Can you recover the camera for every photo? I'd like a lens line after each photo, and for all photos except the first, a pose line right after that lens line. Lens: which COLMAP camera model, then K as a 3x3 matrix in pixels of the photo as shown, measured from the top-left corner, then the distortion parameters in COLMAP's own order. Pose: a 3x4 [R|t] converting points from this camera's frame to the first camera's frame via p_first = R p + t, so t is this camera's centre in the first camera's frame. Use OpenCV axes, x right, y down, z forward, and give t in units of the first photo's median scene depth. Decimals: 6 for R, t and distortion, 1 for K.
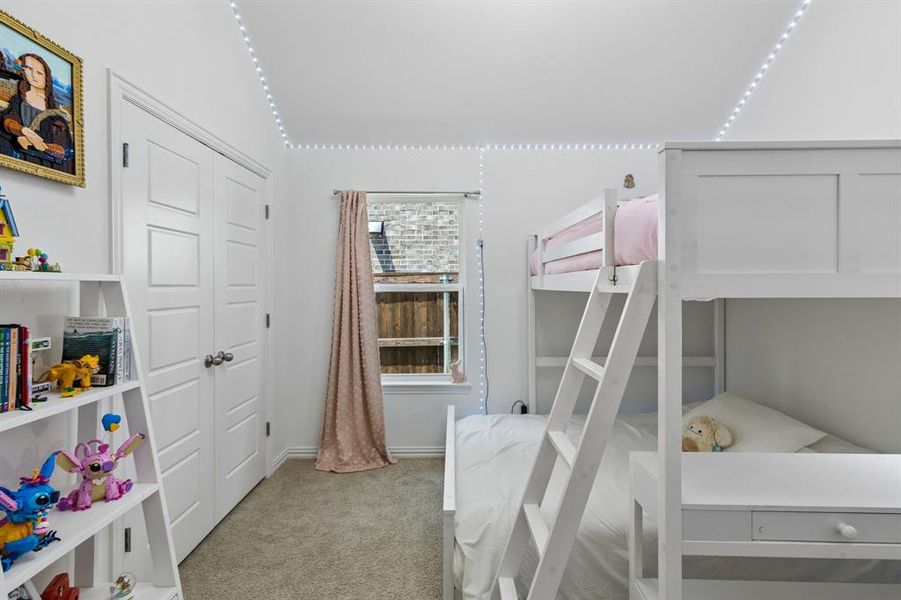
lens RADIAL K [[413.4, 0, 448.7], [0, 413.4, 291.1], [0, 0, 1]] dist [0.011076, 0.000618]
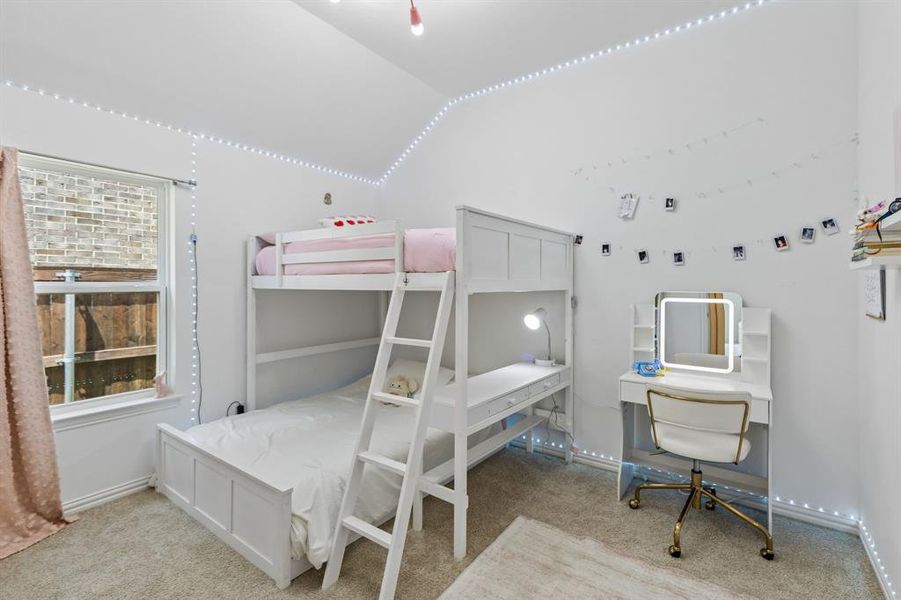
lens RADIAL K [[413.4, 0, 448.7], [0, 413.4, 291.1], [0, 0, 1]] dist [0.011076, 0.000618]
pose [[0.597756, -0.008537, 0.801632, -0.331880], [0.007546, 0.999959, 0.005023, 0.000009], [-0.801642, 0.003046, 0.597796, -0.000331]]
